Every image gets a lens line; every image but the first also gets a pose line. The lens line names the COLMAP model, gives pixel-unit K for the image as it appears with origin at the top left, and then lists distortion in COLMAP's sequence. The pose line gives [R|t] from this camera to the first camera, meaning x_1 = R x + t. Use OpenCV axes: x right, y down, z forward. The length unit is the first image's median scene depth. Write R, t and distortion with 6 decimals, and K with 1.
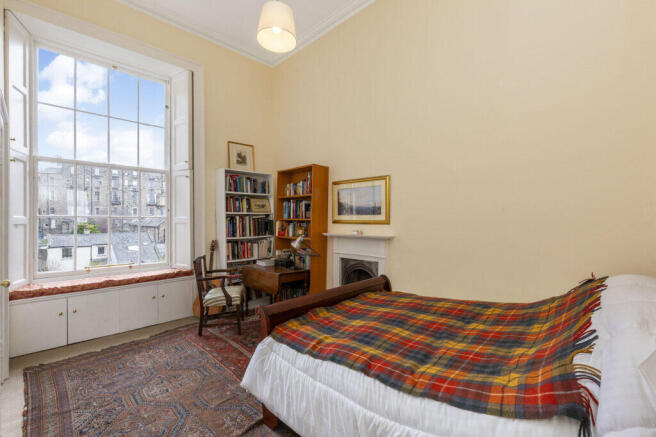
lens RADIAL K [[285.2, 0, 326.9], [0, 285.2, 218.4], [0, 0, 1]] dist [0.003795, 0.003115]
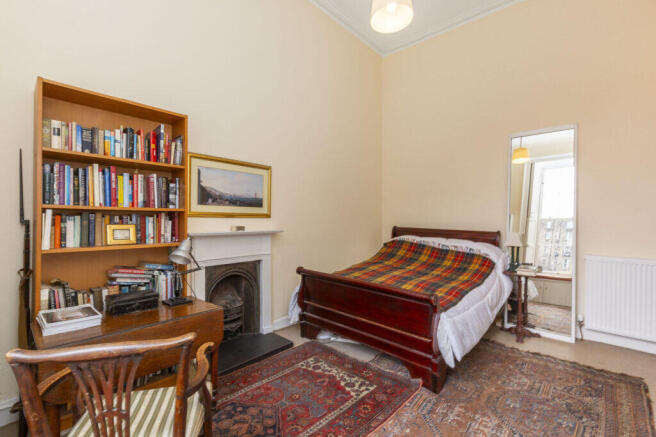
lens RADIAL K [[285.2, 0, 328.3], [0, 285.2, 218.8], [0, 0, 1]] dist [0.003795, 0.003115]
pose [[-0.048918, -0.009199, 0.998760, -0.670820], [-0.020969, 0.999747, 0.008181, 0.010322], [-0.998583, -0.020542, -0.049099, 0.760674]]
